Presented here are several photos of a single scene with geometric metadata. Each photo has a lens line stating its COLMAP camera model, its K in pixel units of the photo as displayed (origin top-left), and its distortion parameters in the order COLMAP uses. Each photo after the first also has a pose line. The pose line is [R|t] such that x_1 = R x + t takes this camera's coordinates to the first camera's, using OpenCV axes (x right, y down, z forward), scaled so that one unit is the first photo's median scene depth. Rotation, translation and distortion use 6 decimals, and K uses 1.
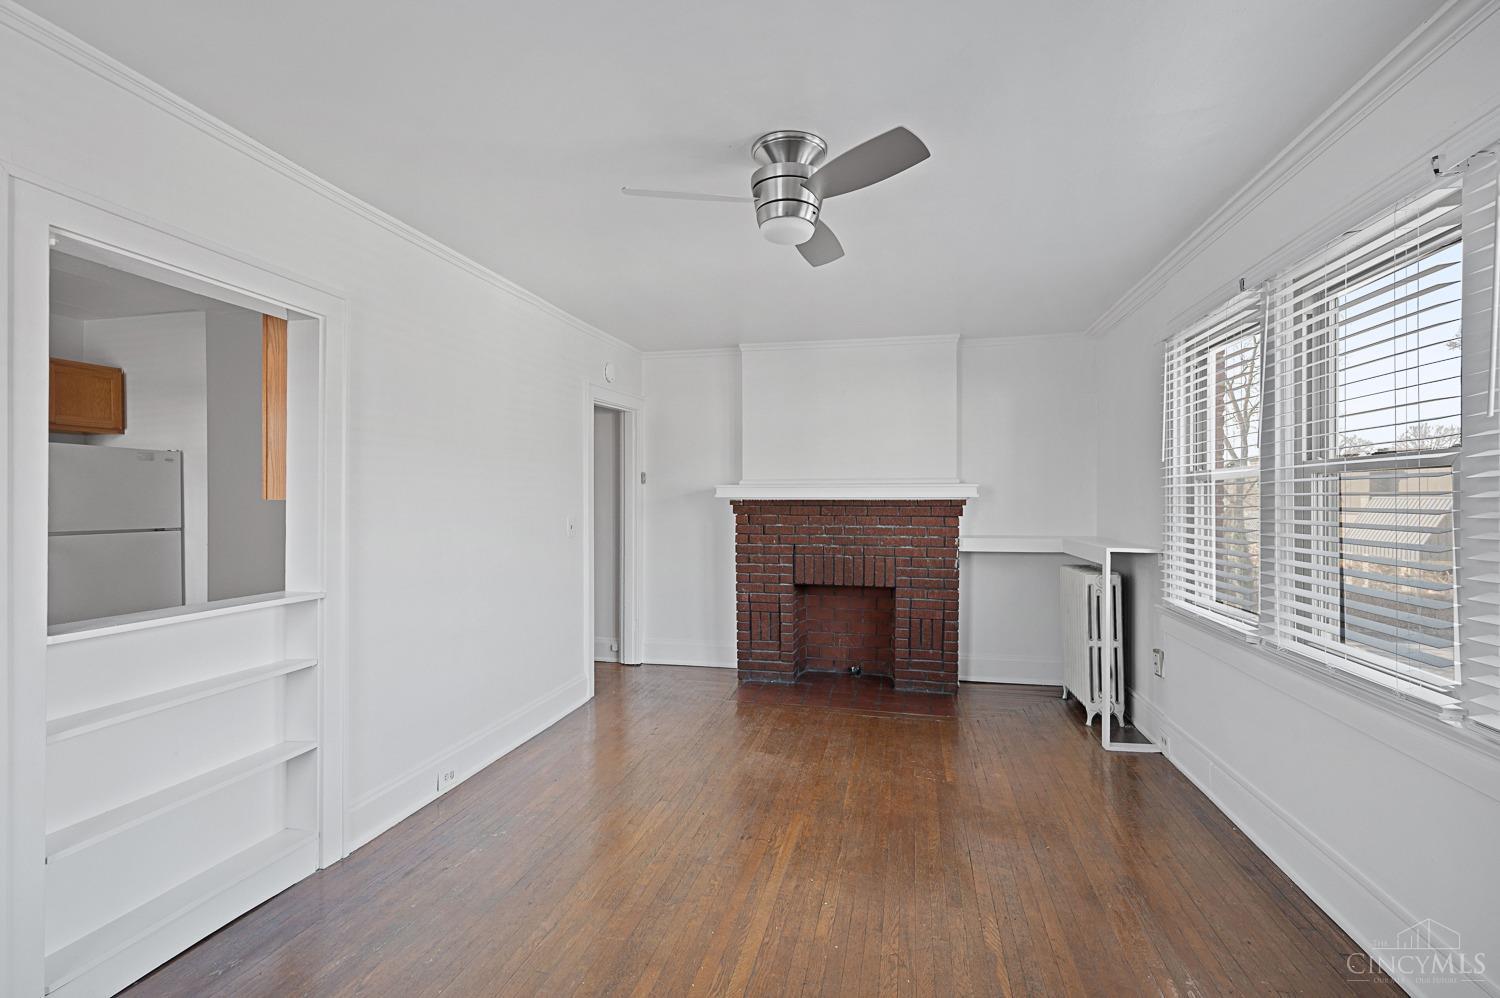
lens RADIAL K [[686.4, 0, 746.7], [0, 686.4, 498.2], [0, 0, 1]] dist [0.003181, 0.000297]
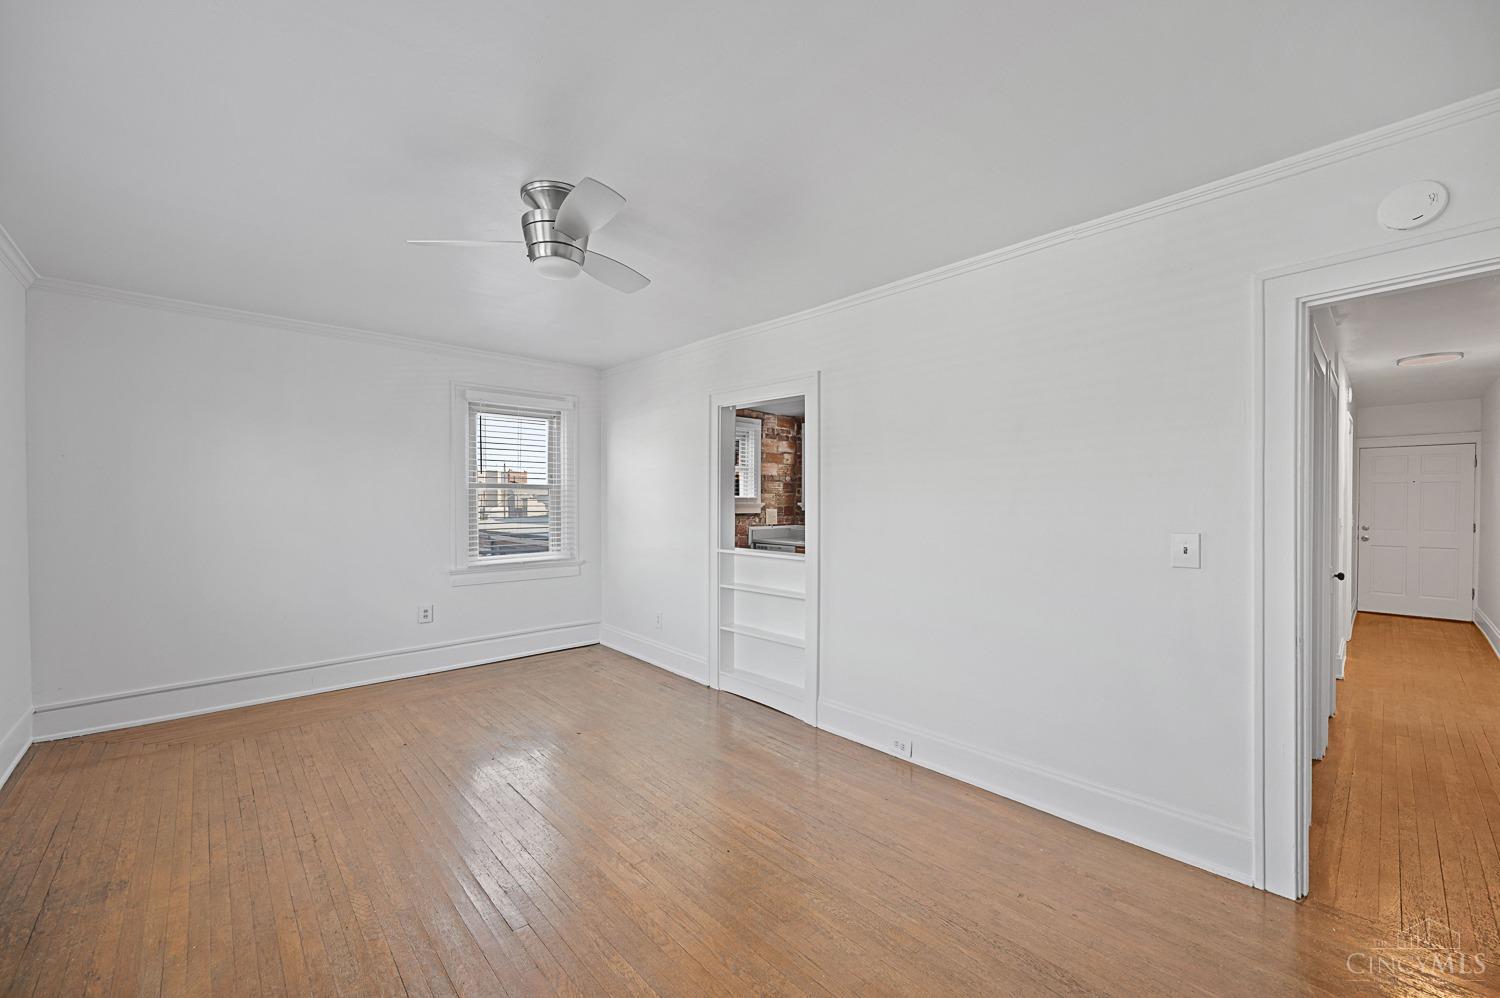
lens RADIAL K [[594.8, 0, 749.6], [0, 594.8, 502.0], [0, 0, 1]] dist [-0.000834, 0.000466]
pose [[-0.563255, -0.000015, -0.826283, 0.356471], [-0.001890, 0.999997, 0.001271, 0.000433], [0.826281, 0.002278, -0.563253, 0.922523]]
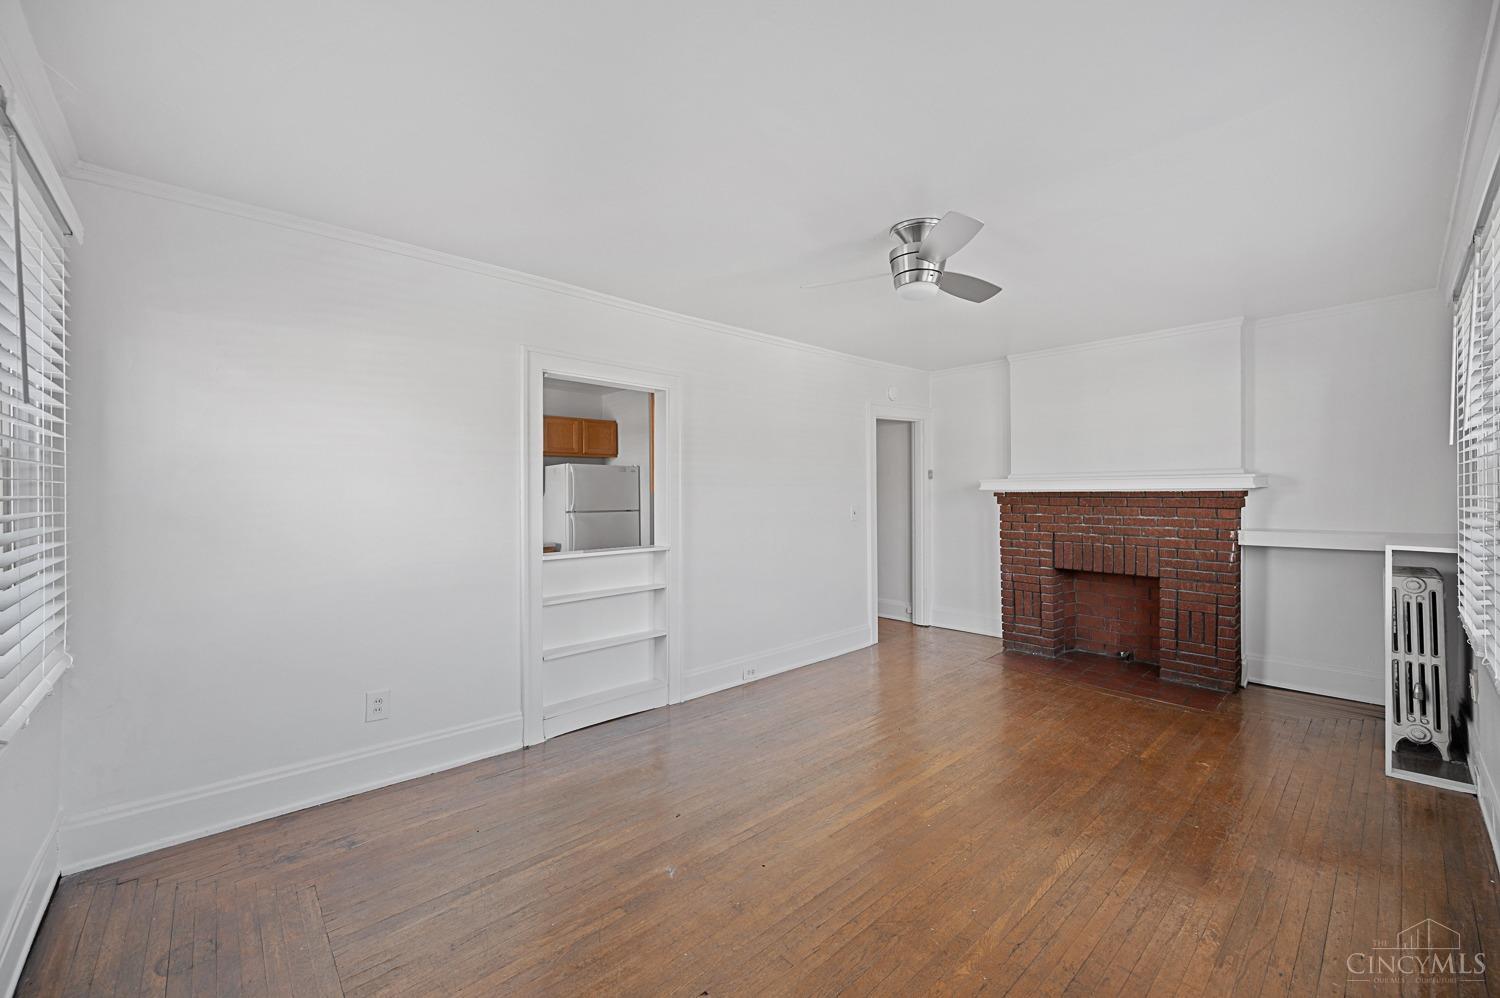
lens RADIAL K [[594.8, 0, 749.5], [0, 594.8, 490.8], [0, 0, 1]] dist [-0.000834, 0.000466]
pose [[0.821752, -0.006049, -0.569813, 0.224930], [0.006376, 0.999979, -0.001420, -0.000948], [0.569810, -0.002467, 0.821773, -0.068202]]
